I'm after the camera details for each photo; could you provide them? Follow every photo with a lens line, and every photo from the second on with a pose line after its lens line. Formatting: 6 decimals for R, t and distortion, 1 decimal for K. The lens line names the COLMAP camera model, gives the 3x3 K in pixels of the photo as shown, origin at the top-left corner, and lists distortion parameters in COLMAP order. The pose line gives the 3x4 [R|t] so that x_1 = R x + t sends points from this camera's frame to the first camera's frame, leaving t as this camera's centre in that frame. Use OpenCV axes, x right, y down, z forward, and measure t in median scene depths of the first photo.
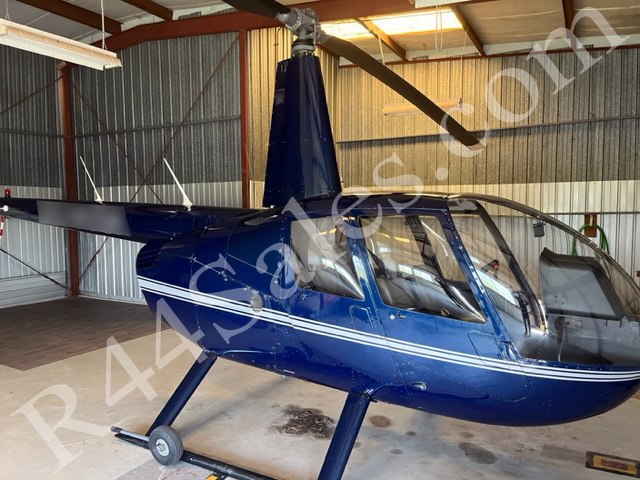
lens RADIAL K [[490.2, 0, 320.1], [0, 490.2, 241.1], [0, 0, 1]] dist [0.021487, -0.023583]
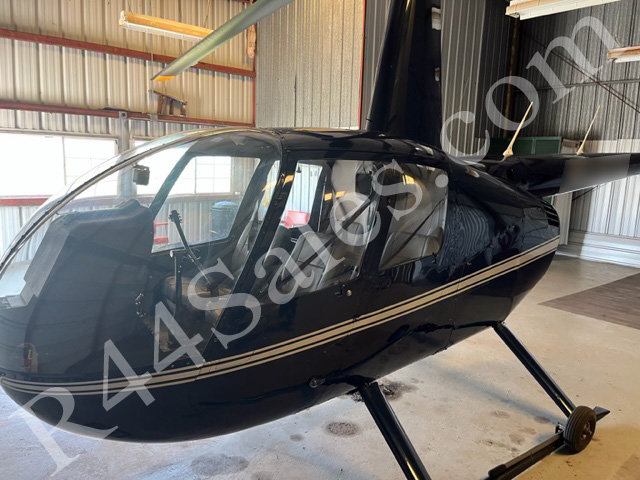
lens RADIAL K [[490.2, 0, 319.7], [0, 490.2, 238.3], [0, 0, 1]] dist [0.021487, -0.023583]
pose [[-0.377884, 0.139965, -0.915212, 0.750197], [-0.087602, 0.978667, 0.185839, -0.067148], [0.921699, 0.150400, -0.357562, 1.112935]]
